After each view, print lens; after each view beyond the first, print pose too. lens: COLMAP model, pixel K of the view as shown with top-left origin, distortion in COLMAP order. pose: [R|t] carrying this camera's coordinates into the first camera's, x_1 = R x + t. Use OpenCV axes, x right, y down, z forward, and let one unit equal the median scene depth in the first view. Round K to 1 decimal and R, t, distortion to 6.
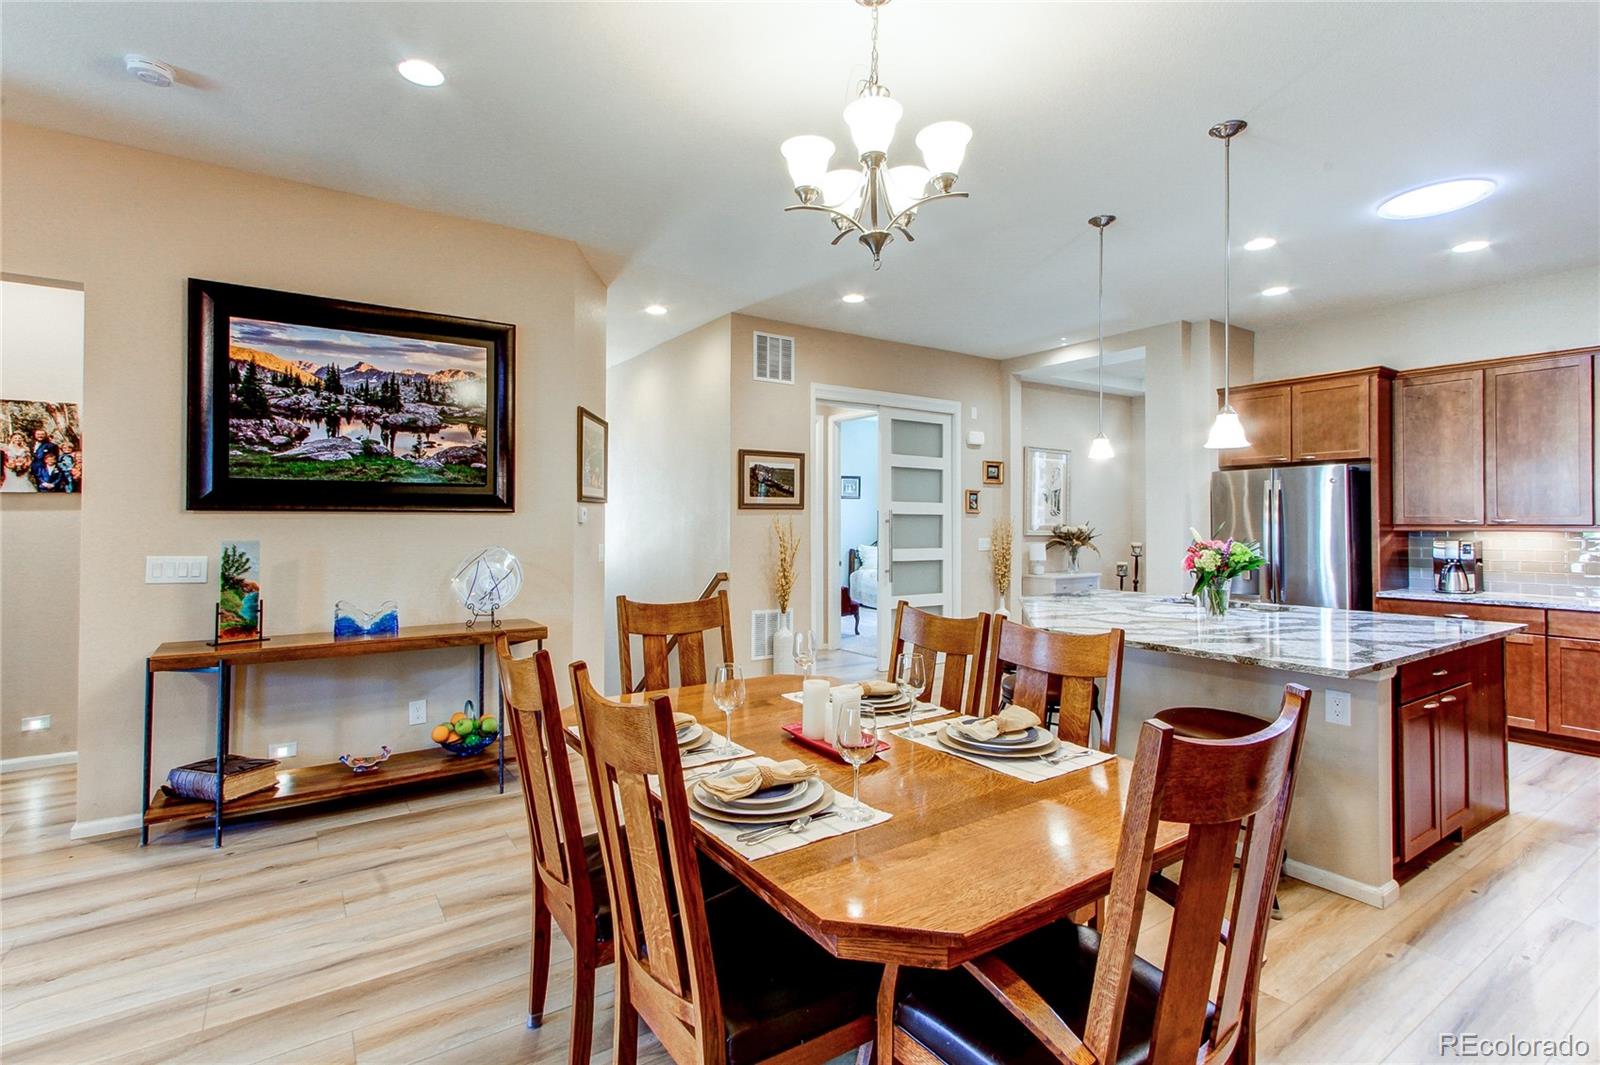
lens RADIAL K [[737.5, 0, 804.3], [0, 737.5, 519.4], [0, 0, 1]] dist [-0.012753, 0.002171]
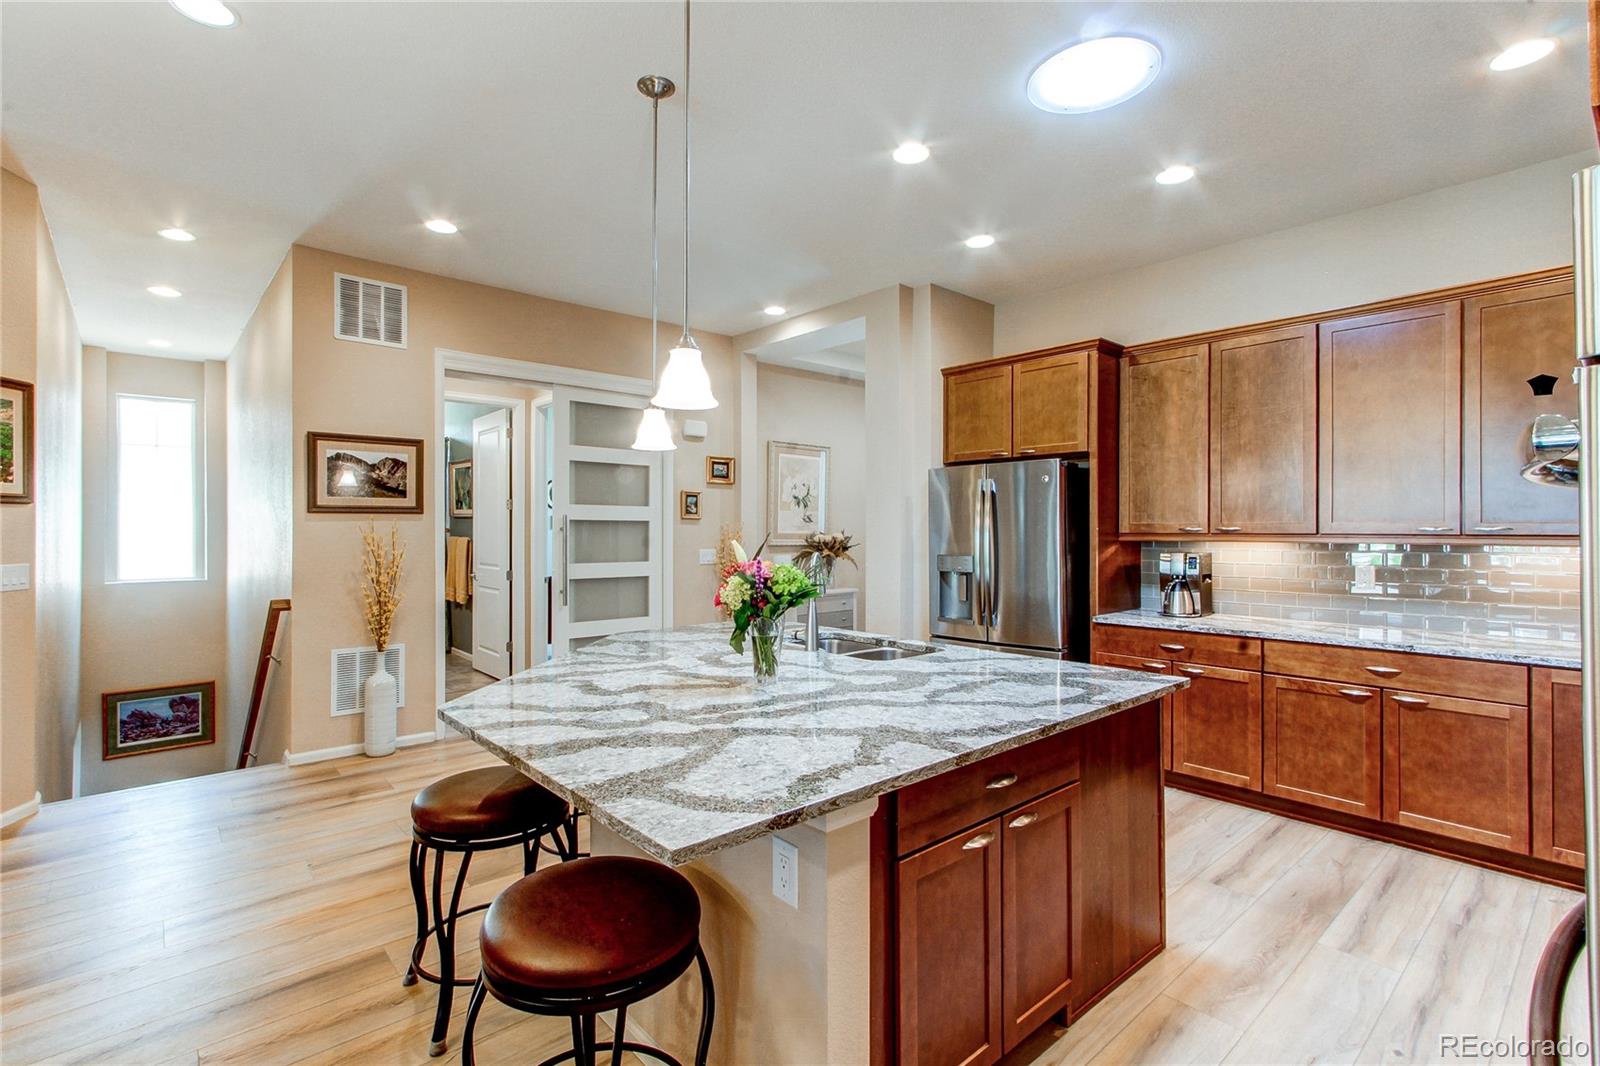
lens RADIAL K [[737.5, 0, 804.9], [0, 737.5, 535.7], [0, 0, 1]] dist [-0.012753, 0.002171]
pose [[0.989494, -0.002288, 0.144555, 0.411876], [0.000339, 0.999909, 0.013503, -0.001640], [-0.144573, -0.013312, 0.989405, 0.282580]]
